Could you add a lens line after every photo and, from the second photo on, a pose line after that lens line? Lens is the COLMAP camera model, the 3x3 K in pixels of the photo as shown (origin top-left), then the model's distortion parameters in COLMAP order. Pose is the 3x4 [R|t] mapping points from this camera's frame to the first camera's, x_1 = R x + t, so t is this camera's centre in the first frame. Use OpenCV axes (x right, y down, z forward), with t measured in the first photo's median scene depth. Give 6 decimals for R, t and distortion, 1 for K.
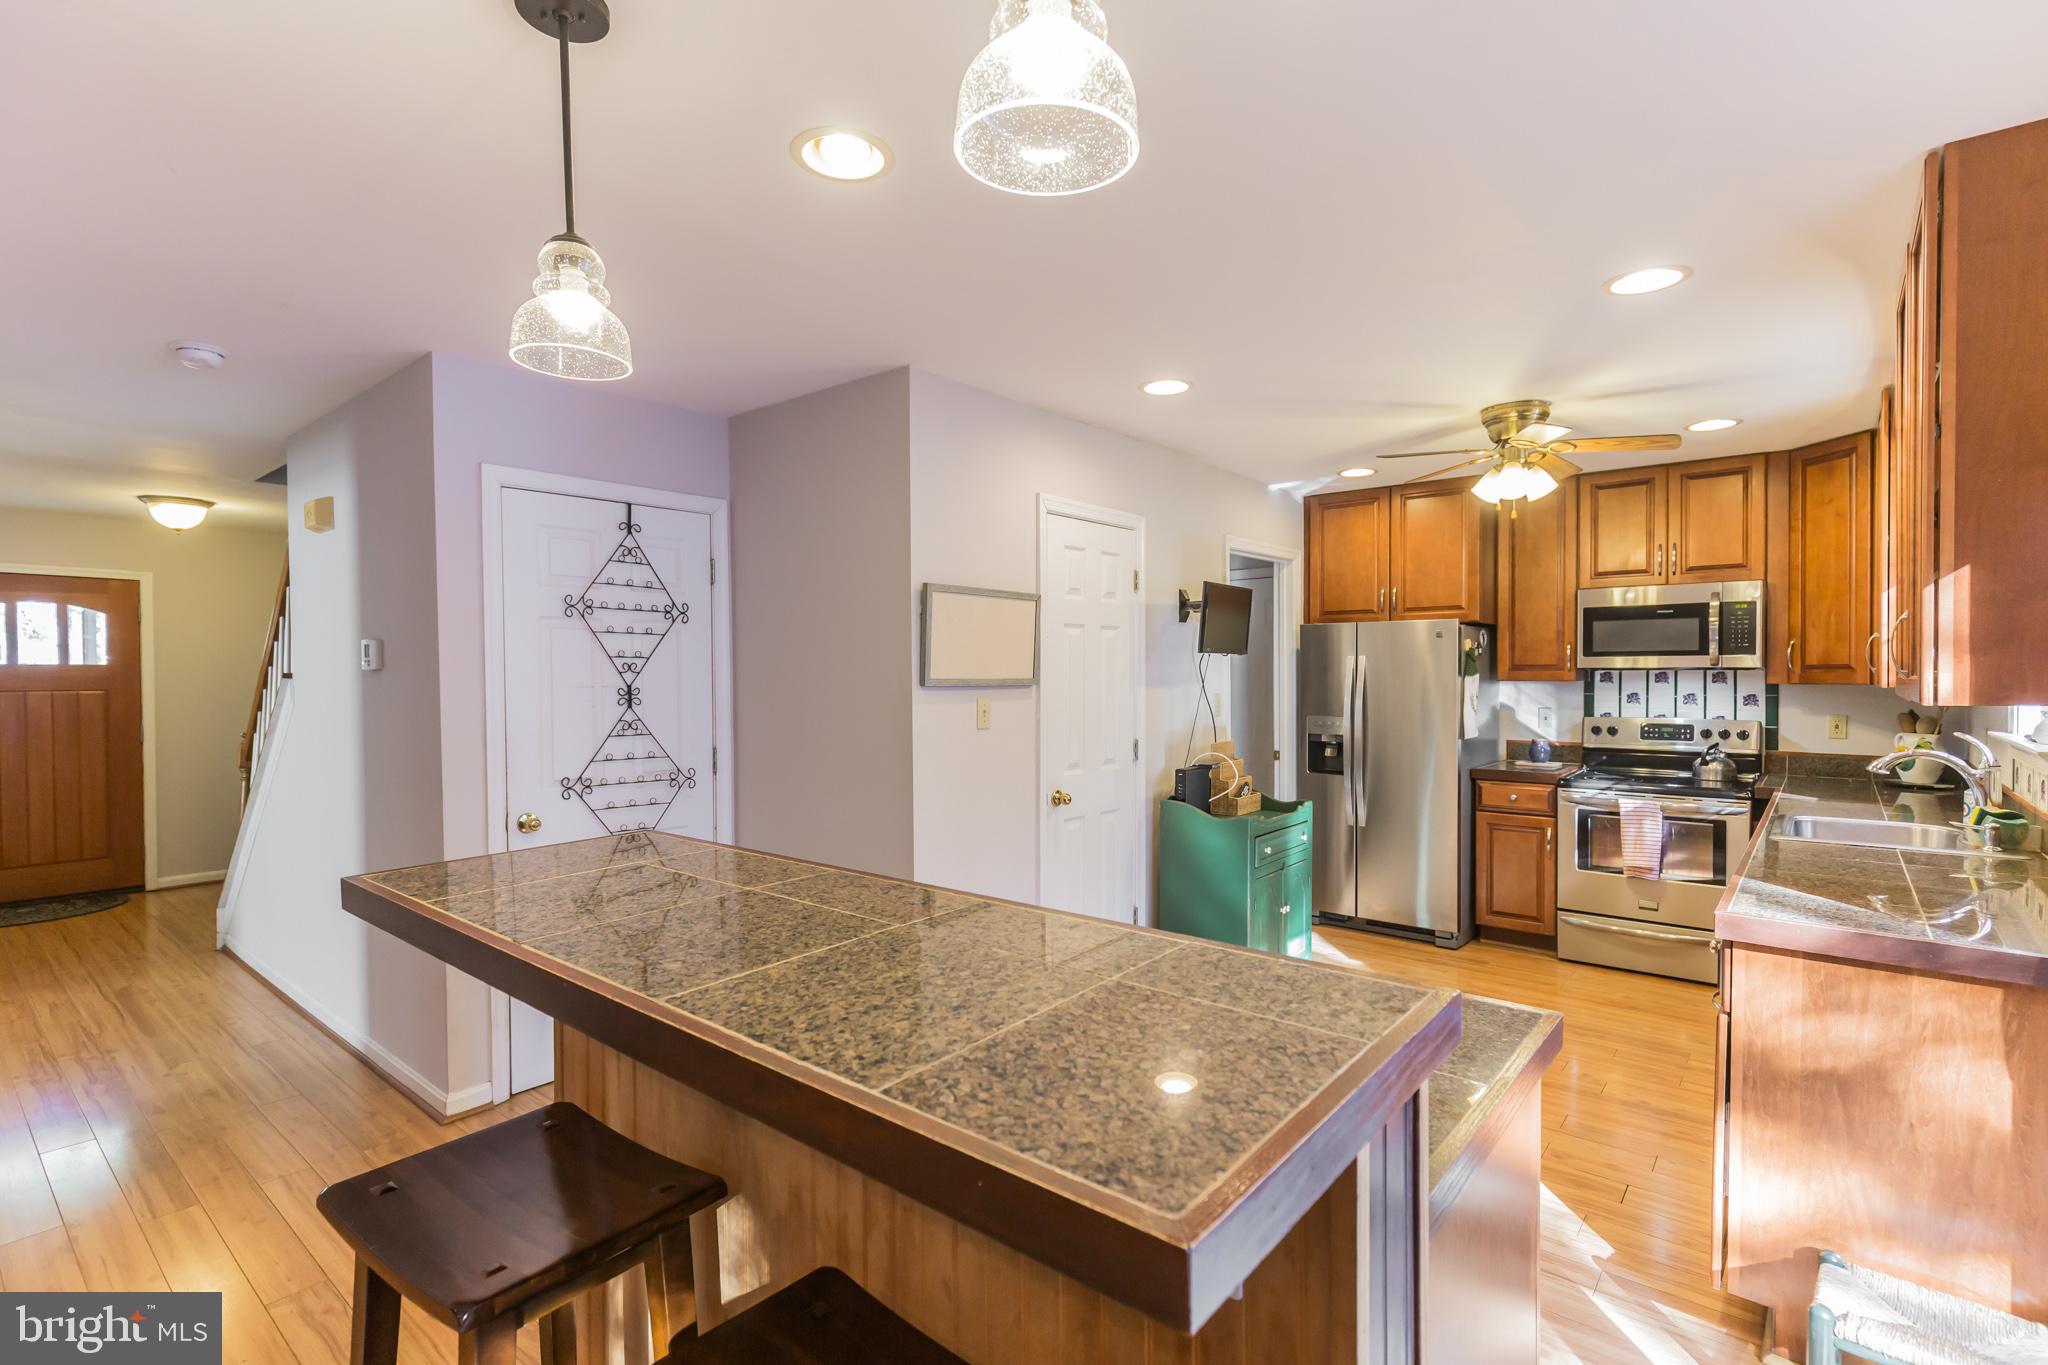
lens RADIAL K [[938.7, 0, 1030.0], [0, 938.7, 685.8], [0, 0, 1]] dist [0.012522, -0.000205]
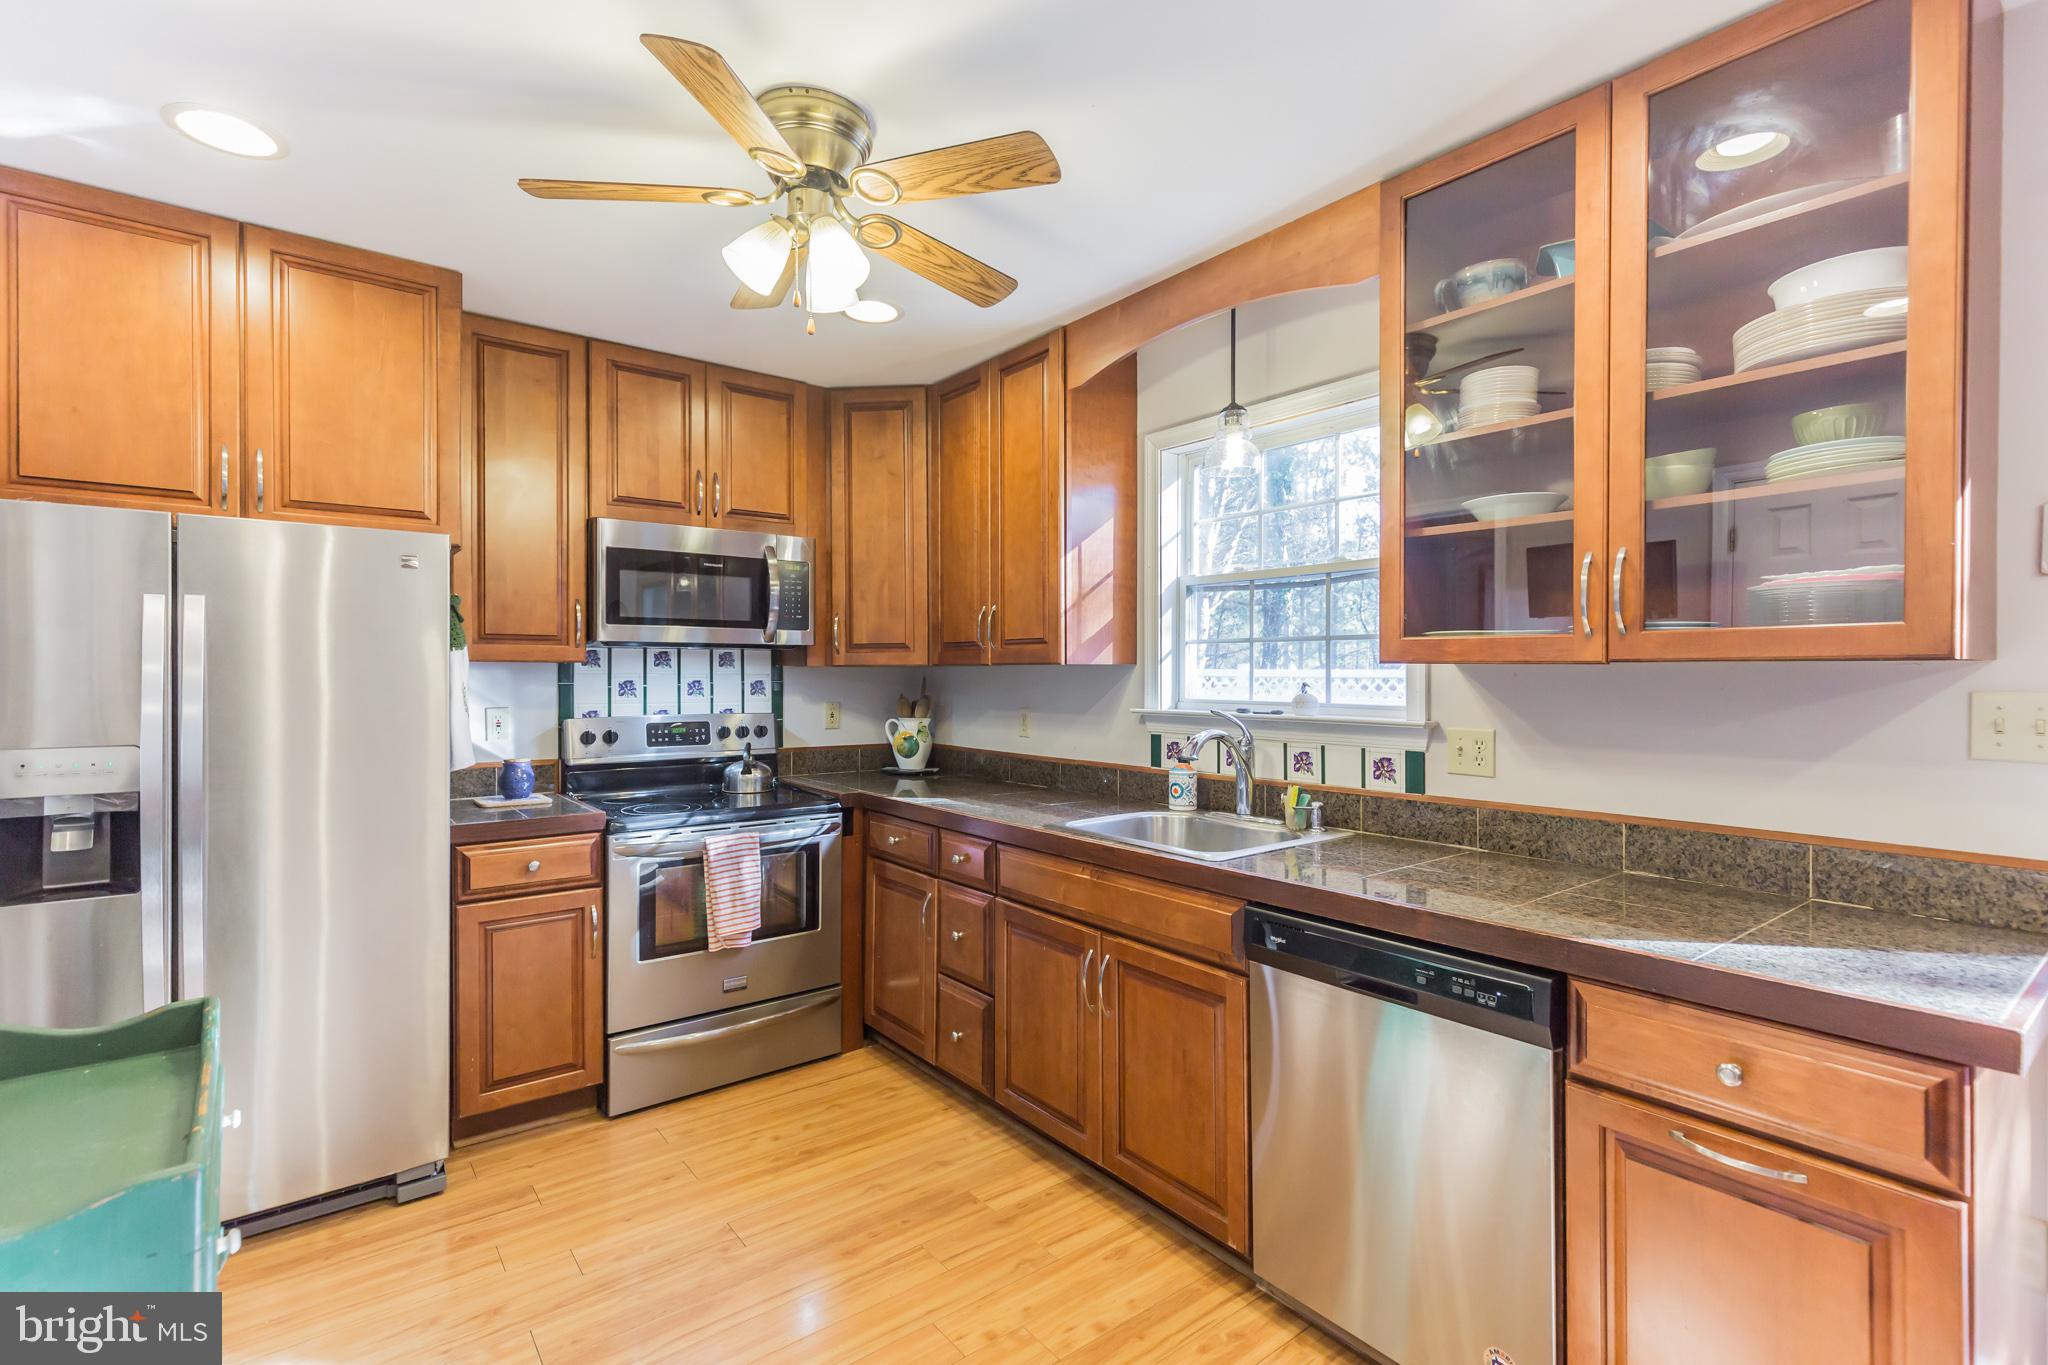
lens RADIAL K [[938.7, 0, 1028.7], [0, 938.7, 677.7], [0, 0, 1]] dist [0.012522, -0.000205]
pose [[0.204553, -0.003355, 0.978850, 0.020757], [0.009529, 0.999954, 0.001436, 0.007740], [-0.978809, 0.009034, 0.204576, 0.602224]]
